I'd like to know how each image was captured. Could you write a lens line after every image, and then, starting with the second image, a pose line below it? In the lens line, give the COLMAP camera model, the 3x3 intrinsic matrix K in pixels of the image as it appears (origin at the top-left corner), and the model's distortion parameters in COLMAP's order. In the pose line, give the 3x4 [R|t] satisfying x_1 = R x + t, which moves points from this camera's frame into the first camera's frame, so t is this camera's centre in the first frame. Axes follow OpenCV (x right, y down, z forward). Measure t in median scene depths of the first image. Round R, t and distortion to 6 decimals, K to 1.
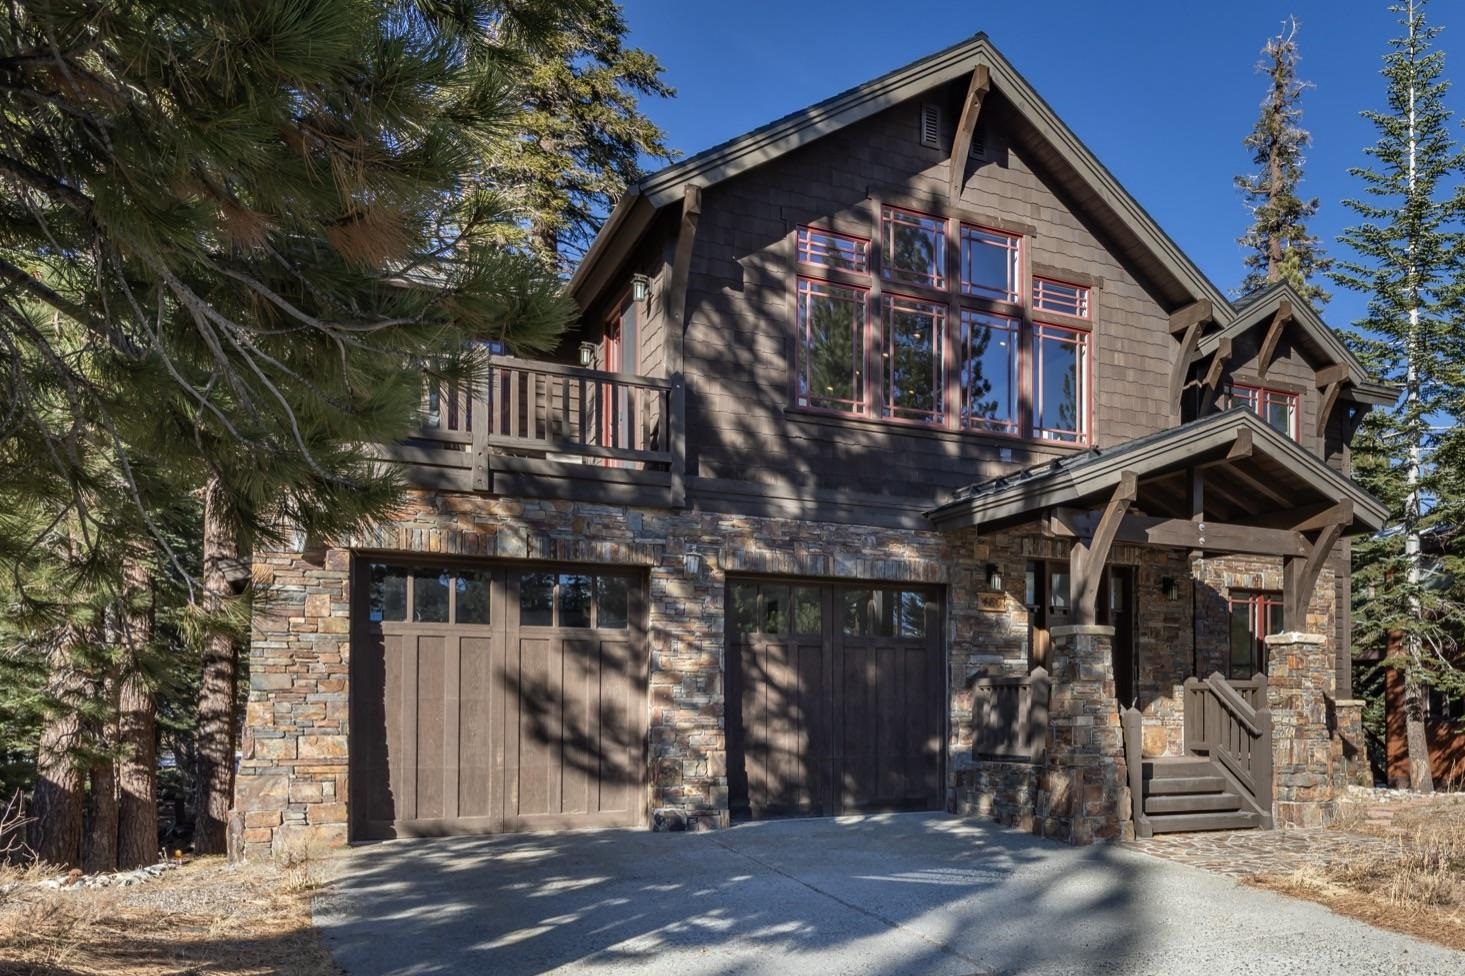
lens RADIAL K [[849.7, 0, 733.3], [0, 849.7, 474.2], [0, 0, 1]] dist [0.001191, -0.000706]
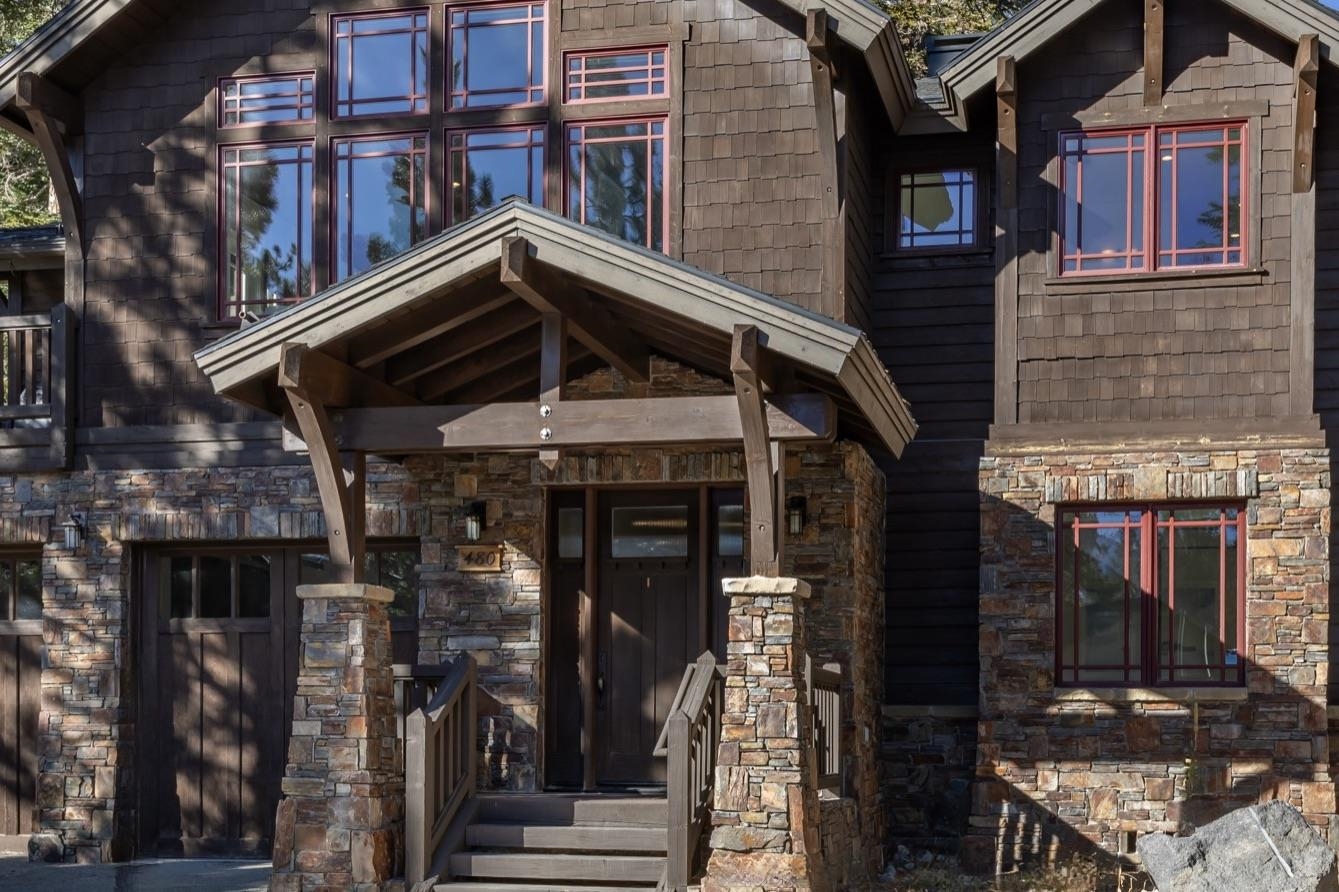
lens RADIAL K [[1106.5, 0, 669.8], [0, 1106.5, 454.4], [0, 0, 1]] dist [0.001146, 0.013536]
pose [[0.877035, -0.110462, -0.467554, 0.908876], [0.120420, 0.992685, -0.008643, 0.100950], [0.465089, -0.048723, 0.883922, 0.320062]]
